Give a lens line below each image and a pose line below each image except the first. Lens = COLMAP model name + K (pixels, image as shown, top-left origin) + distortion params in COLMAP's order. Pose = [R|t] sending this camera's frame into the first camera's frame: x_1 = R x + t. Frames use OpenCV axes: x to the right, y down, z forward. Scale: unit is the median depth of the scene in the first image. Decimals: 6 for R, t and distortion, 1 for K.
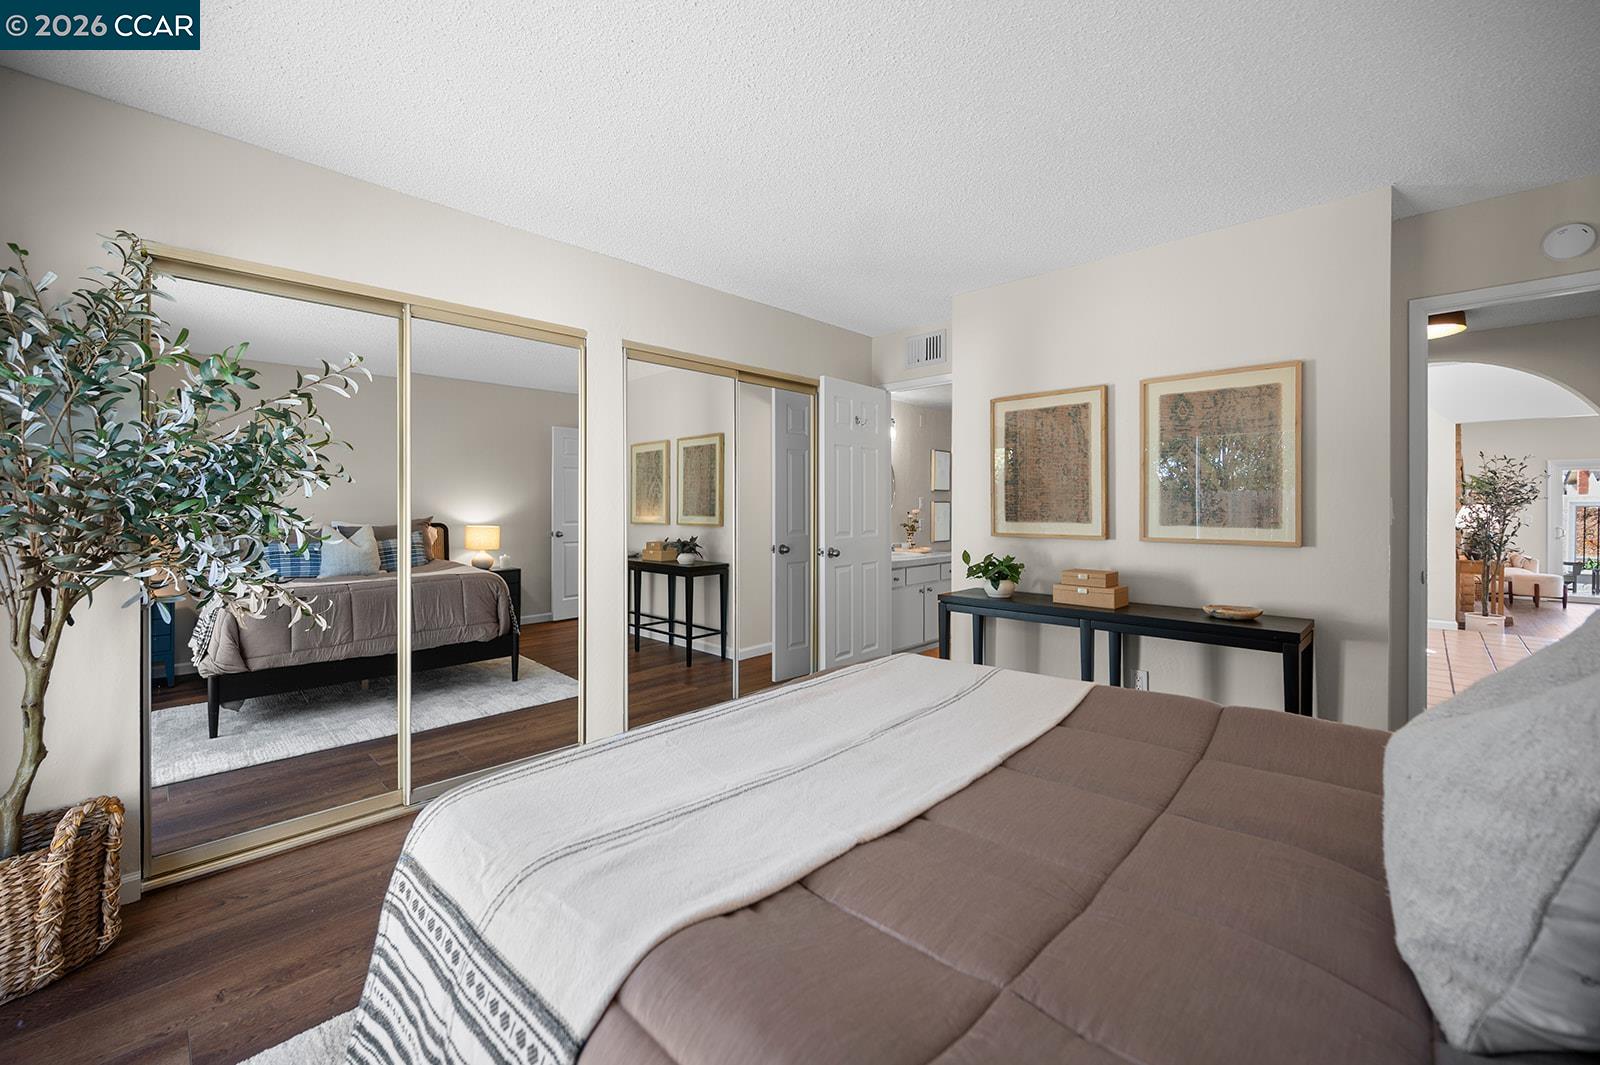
lens RADIAL K [[636.6, 0, 803.4], [0, 636.6, 530.0], [0, 0, 1]] dist [-0.000997, -0.000076]
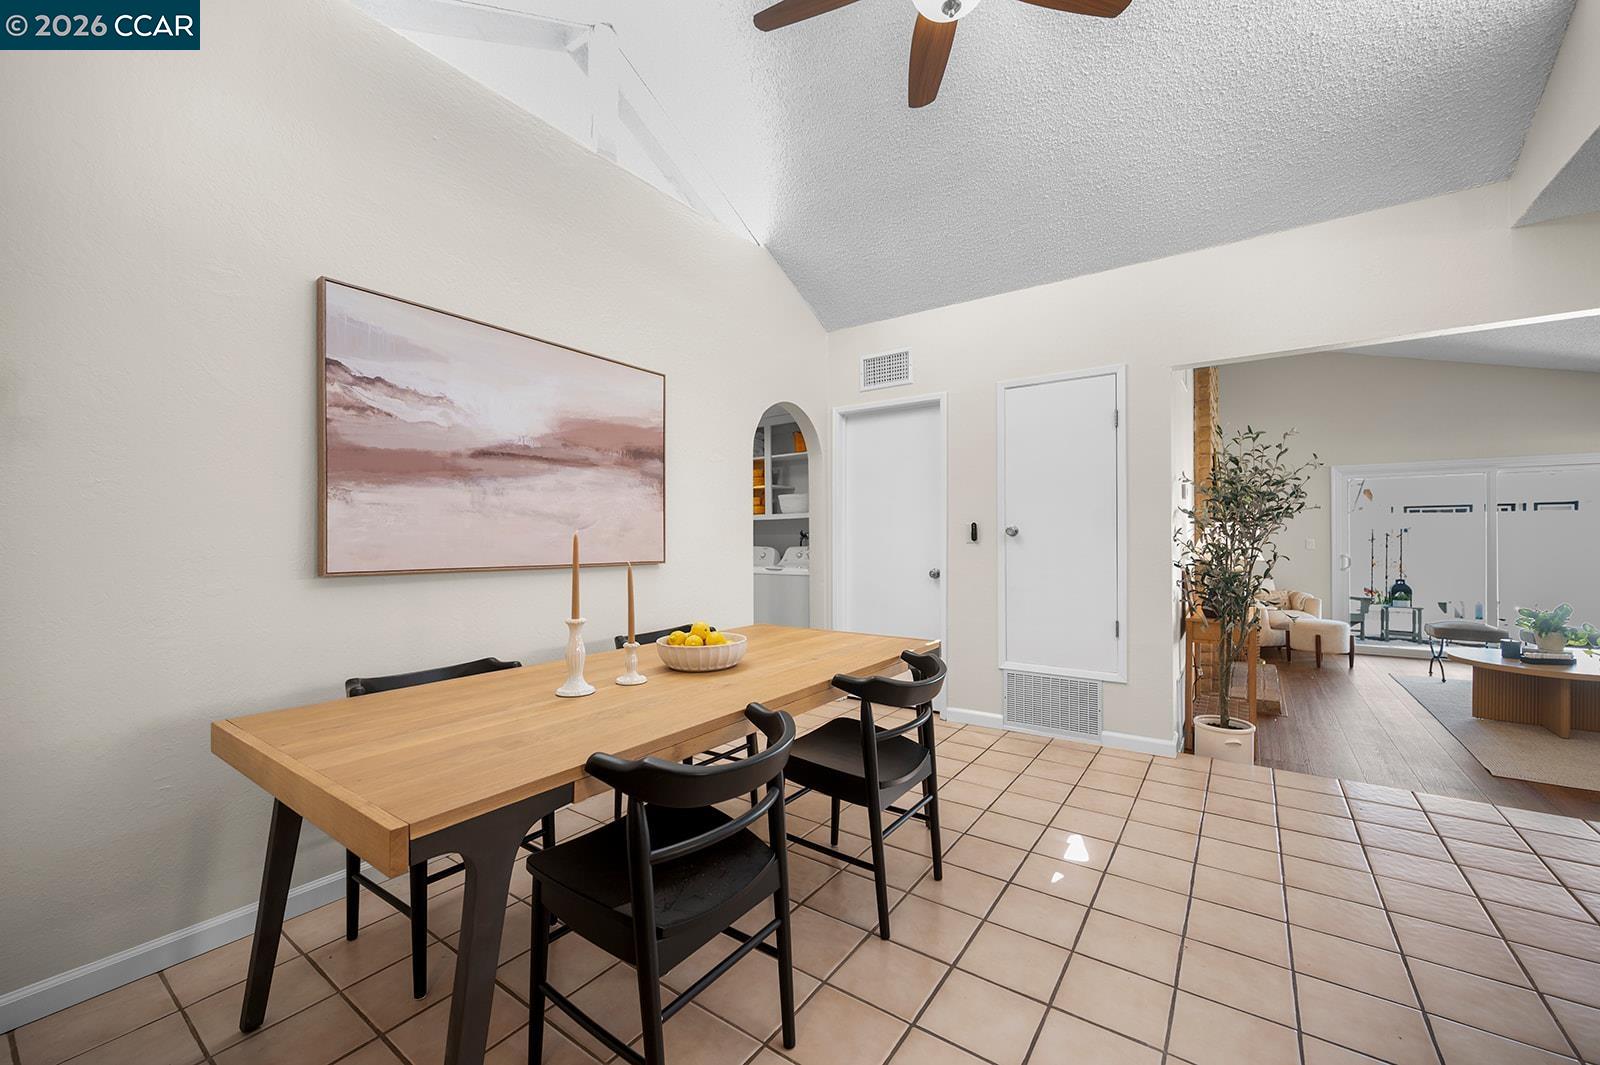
lens RADIAL K [[631.7, 0, 796.8], [0, 631.7, 546.0], [0, 0, 1]] dist [-0.001958, -0.000092]
pose [[0.988254, -0.001411, 0.152812, 0.627117], [0.003835, 0.999872, -0.015564, -0.010476], [-0.152770, 0.015967, 0.988133, 0.520463]]
